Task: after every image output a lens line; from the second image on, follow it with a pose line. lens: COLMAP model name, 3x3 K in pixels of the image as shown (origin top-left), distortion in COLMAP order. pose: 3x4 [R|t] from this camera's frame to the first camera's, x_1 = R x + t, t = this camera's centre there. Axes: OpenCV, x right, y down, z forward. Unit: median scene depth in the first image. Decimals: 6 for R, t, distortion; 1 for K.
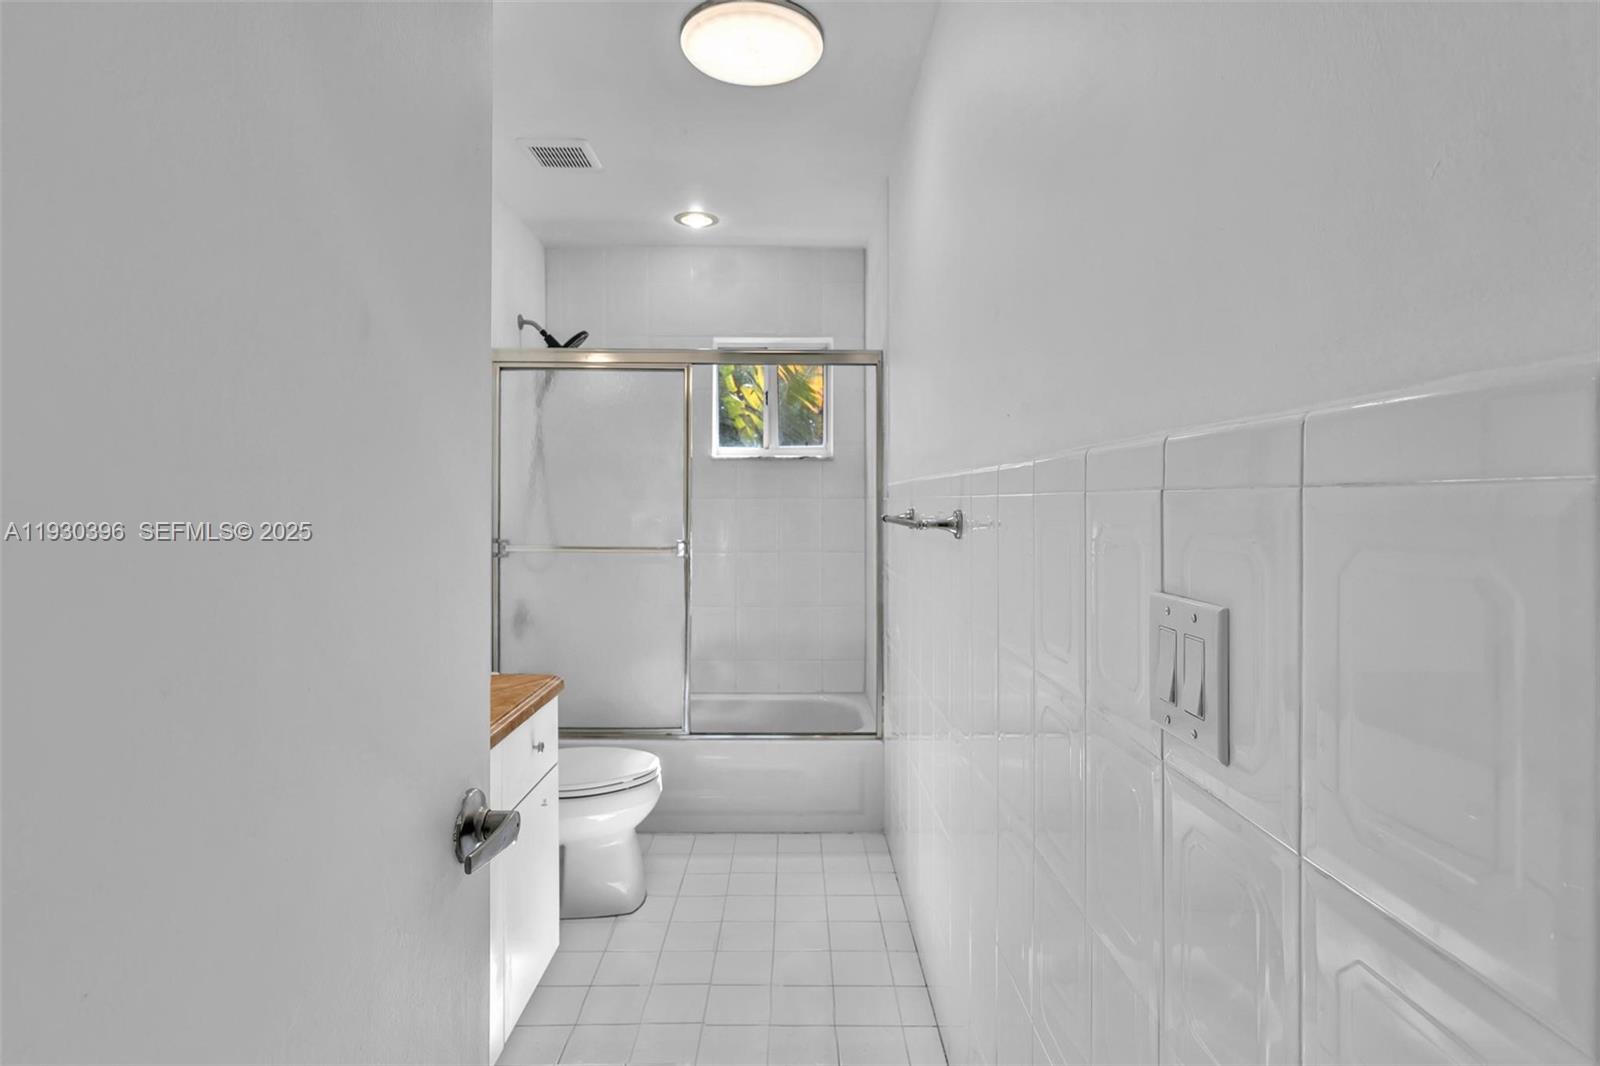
lens RADIAL K [[766.2, 0, 792.9], [0, 766.2, 516.3], [0, 0, 1]] dist [-0.003082, 0.000394]
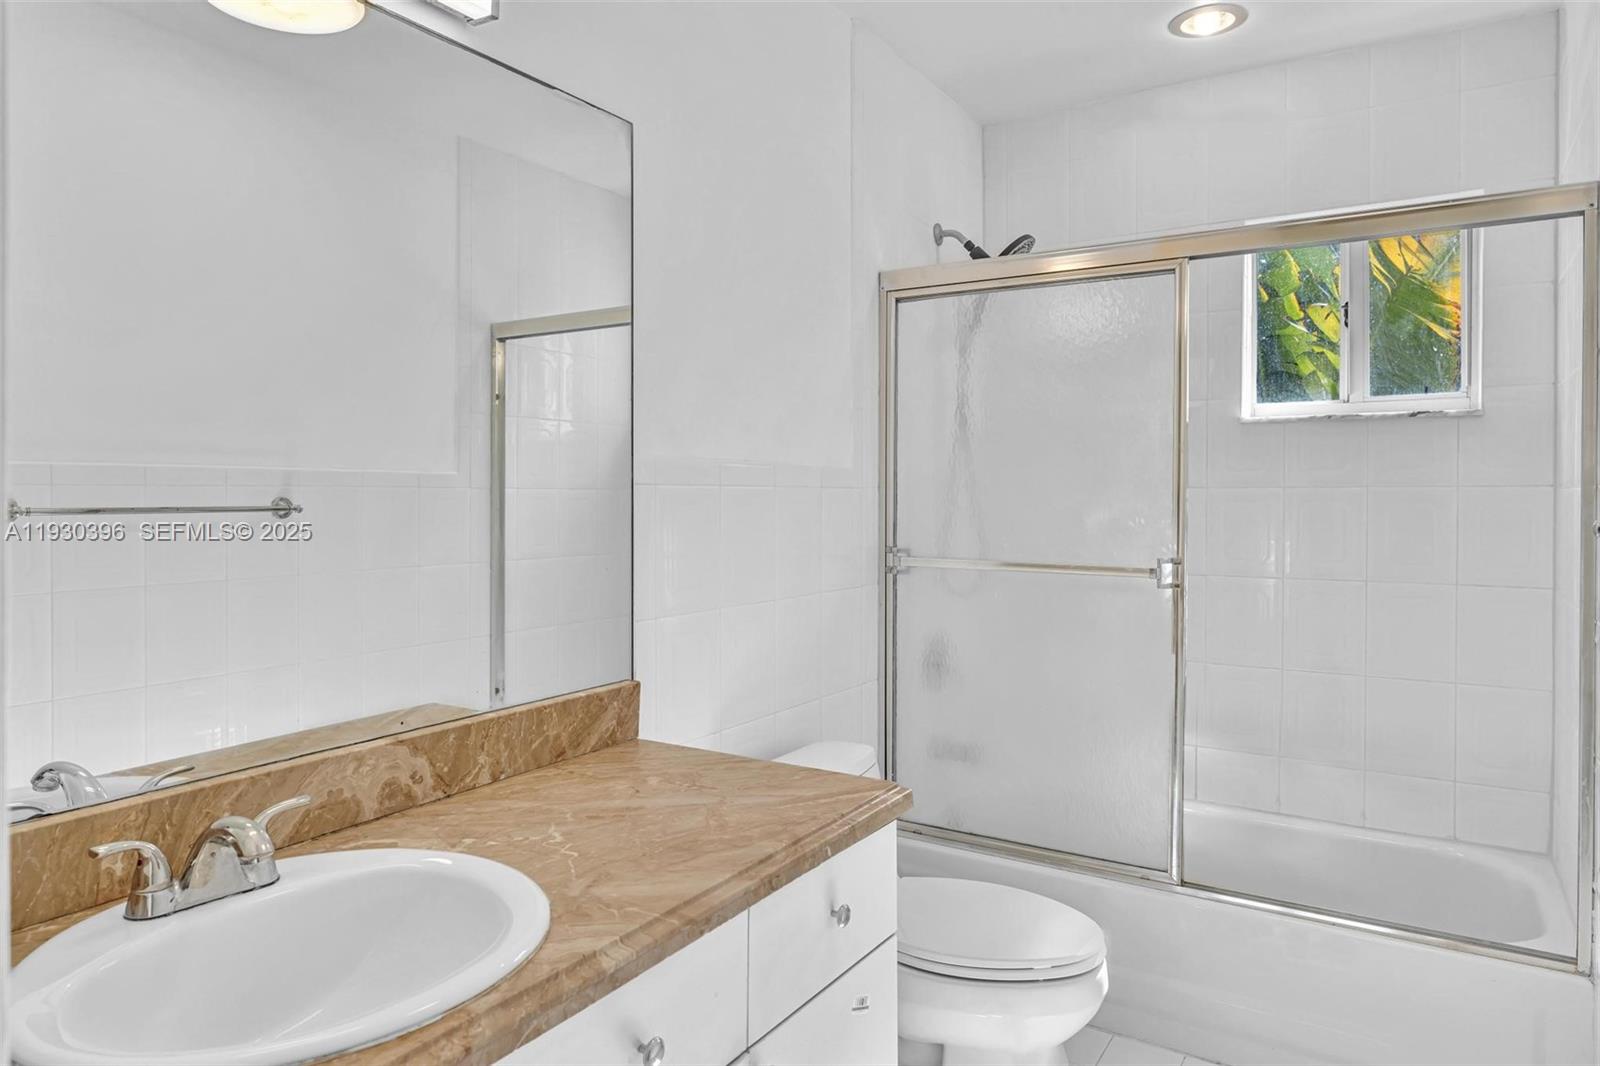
lens RADIAL K [[1002.5, 0, 798.6], [0, 1002.5, 511.6], [0, 0, 1]] dist [-0.015806, 0.013203]
pose [[0.848417, 0.008208, -0.529265, 0.018500], [-0.009285, 0.999957, 0.000623, -0.001849], [0.529247, 0.004386, 0.848457, 0.158436]]
